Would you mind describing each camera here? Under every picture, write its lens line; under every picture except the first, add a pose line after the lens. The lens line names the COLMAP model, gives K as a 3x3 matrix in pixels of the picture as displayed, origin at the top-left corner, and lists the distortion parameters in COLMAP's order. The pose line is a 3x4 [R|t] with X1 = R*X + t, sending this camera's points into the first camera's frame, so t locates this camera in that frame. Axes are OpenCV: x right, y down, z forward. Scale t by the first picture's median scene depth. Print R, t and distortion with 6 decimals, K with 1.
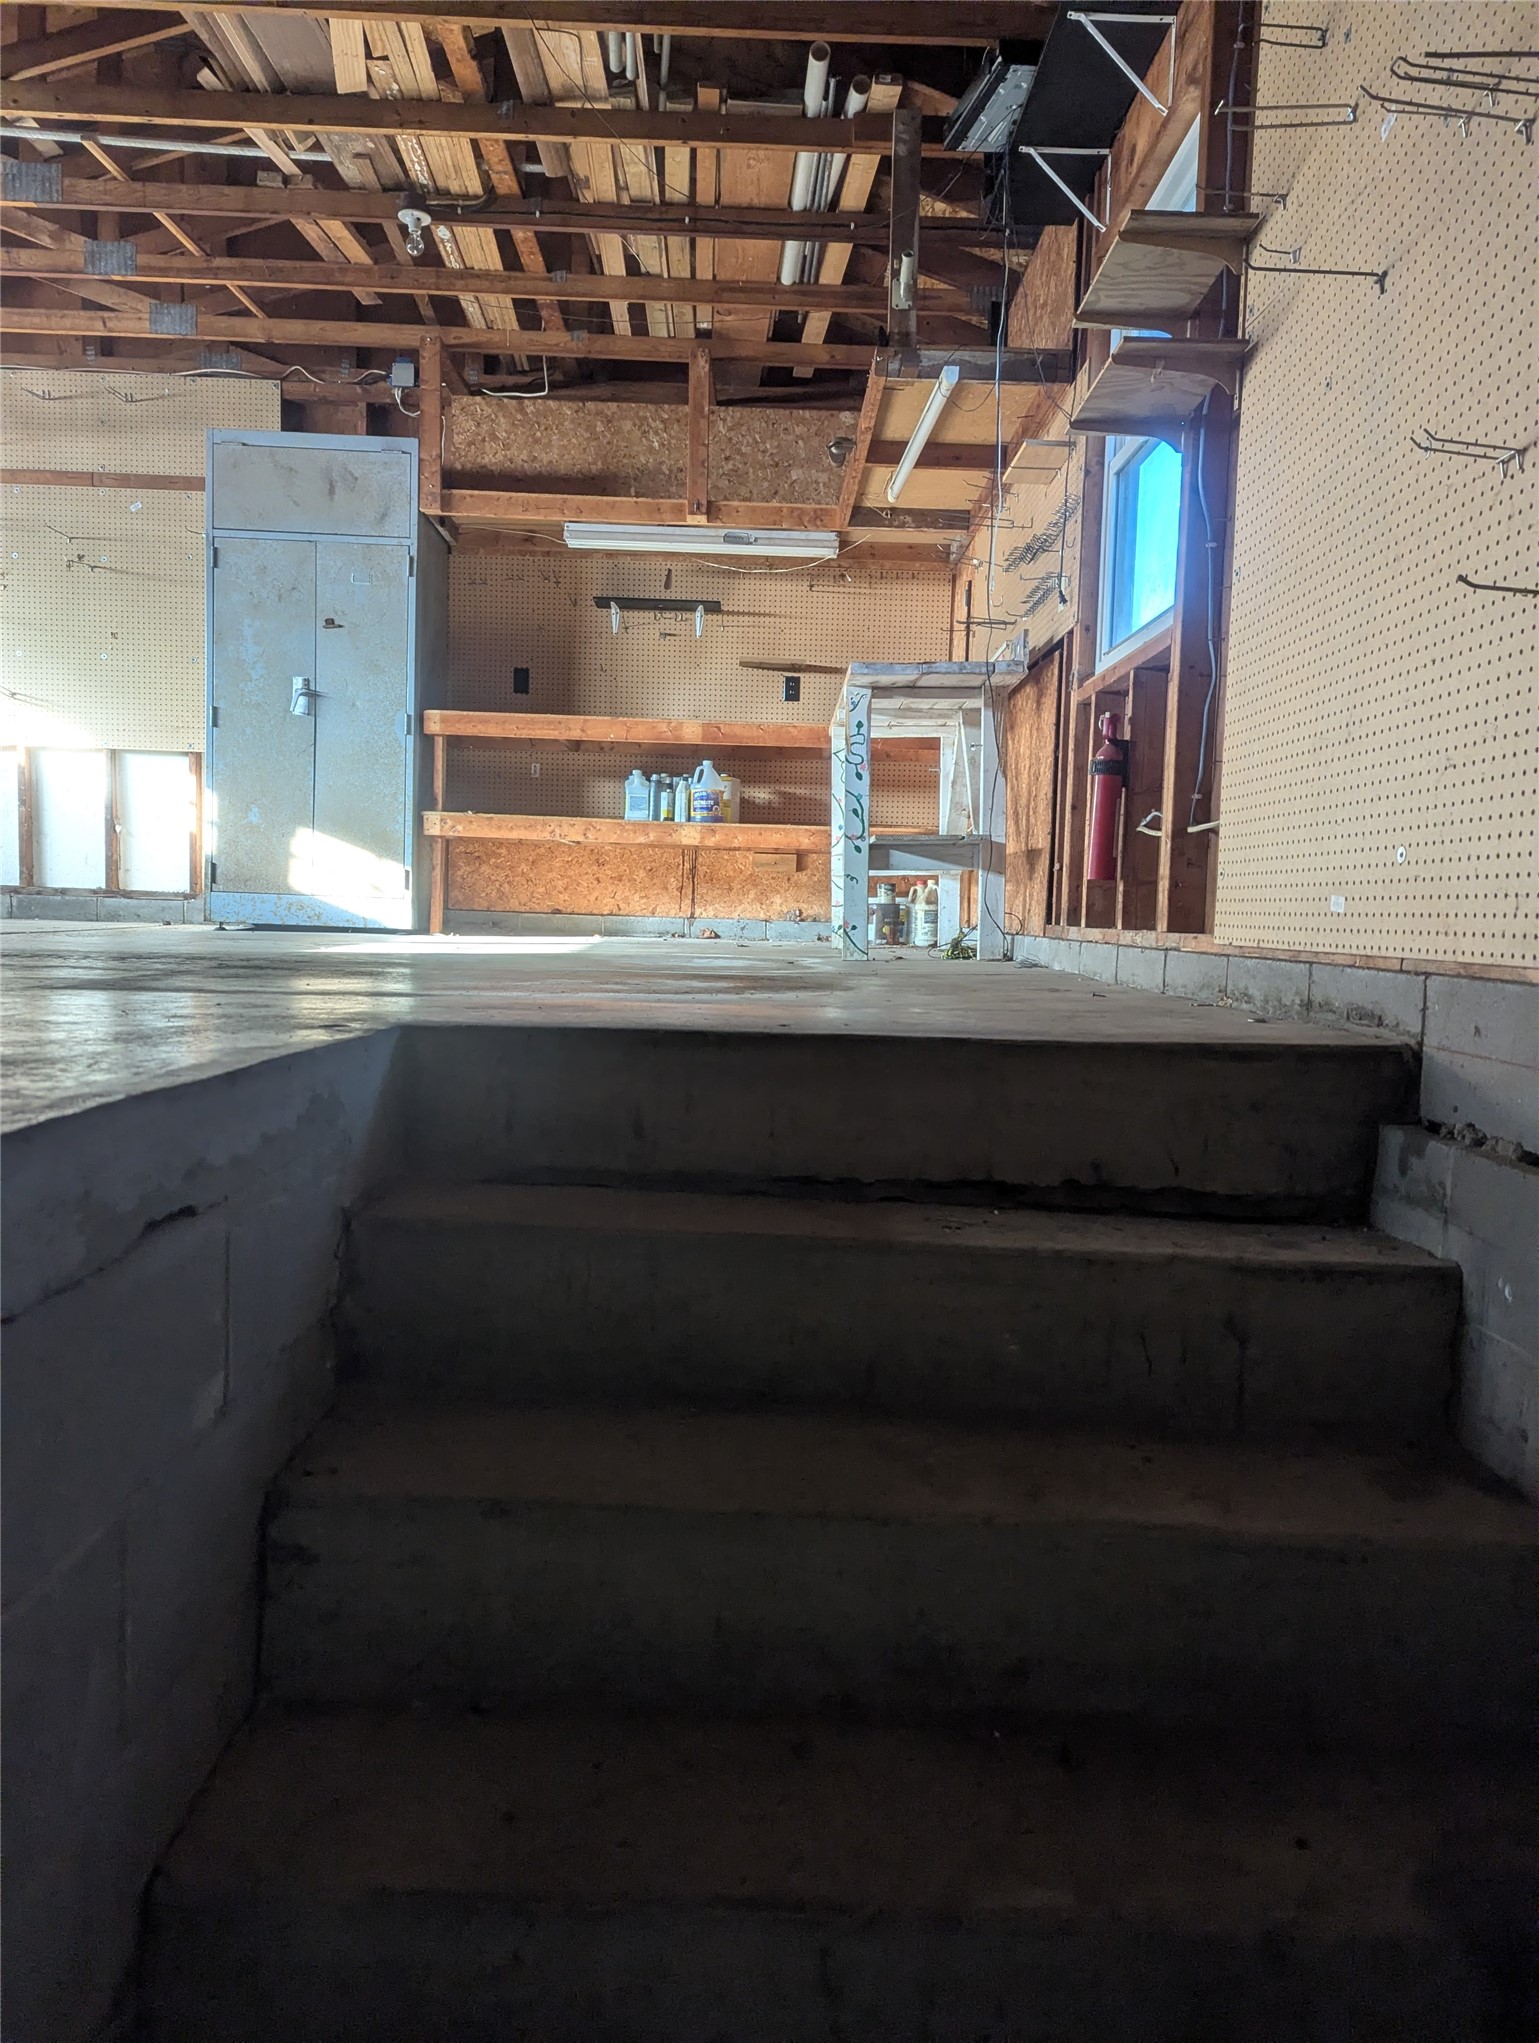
lens RADIAL K [[1433.4, 0, 777.5], [0, 1433.4, 1031.6], [0, 0, 1]] dist [0.060558, -0.059750]
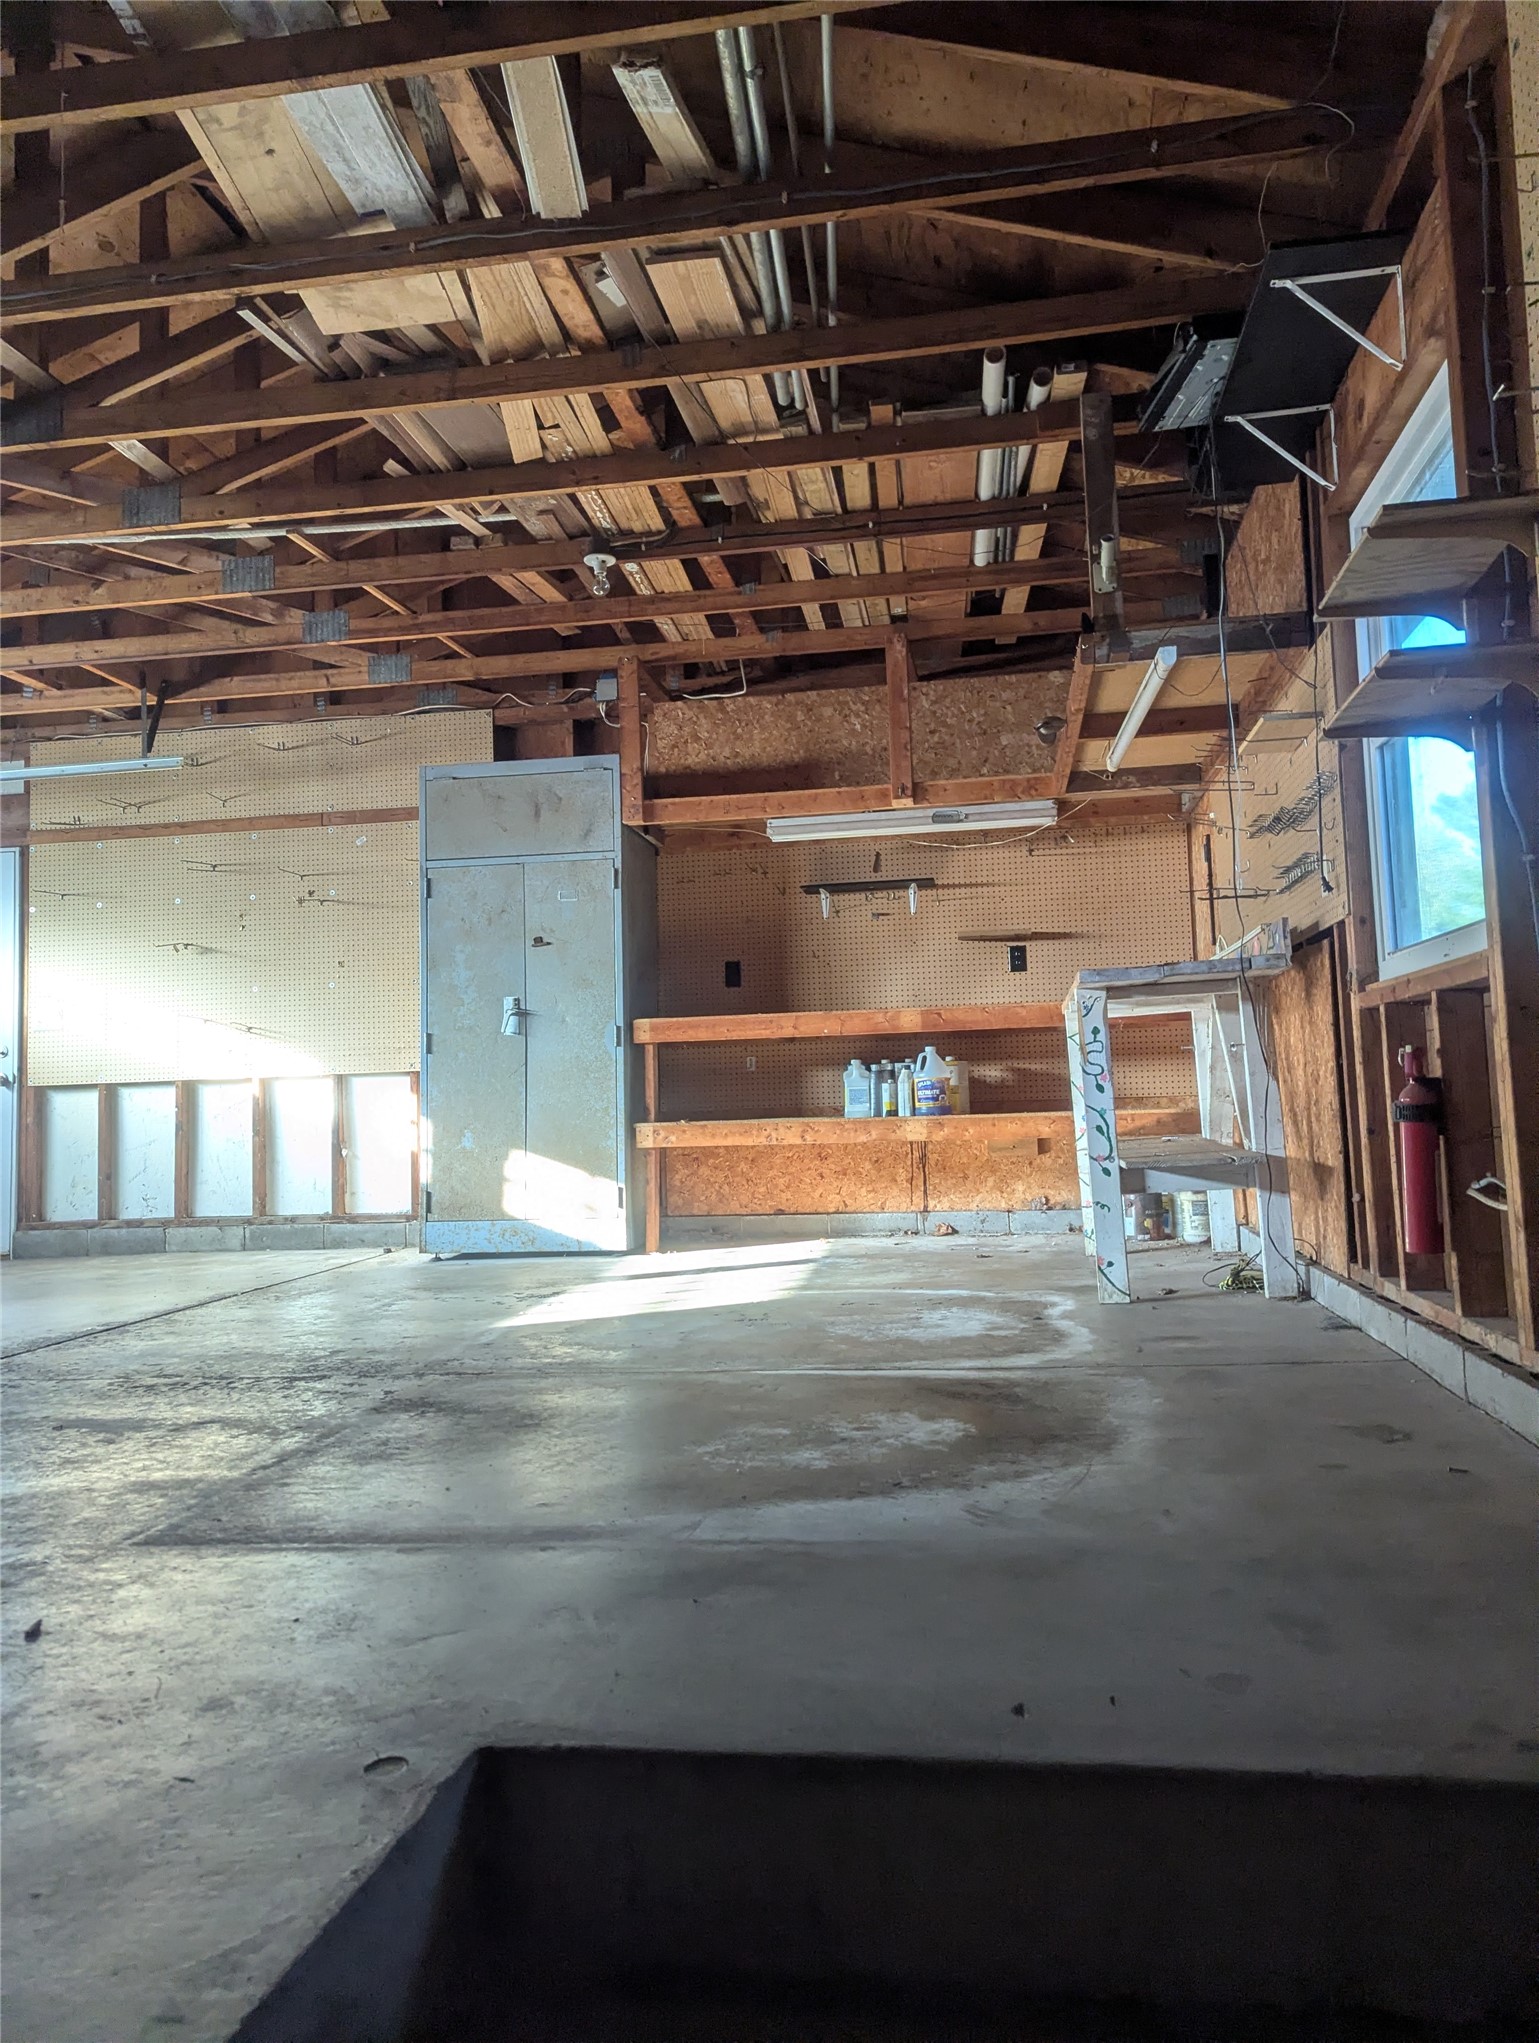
lens RADIAL K [[1443.1, 0, 764.3], [0, 1443.1, 1004.5], [0, 0, 1]] dist [0.067996, -0.059741]
pose [[0.981975, -0.074821, -0.173570, 0.010553], [0.046671, 0.985861, -0.160933, -0.077580], [0.183157, 0.149931, 0.971583, 0.079684]]
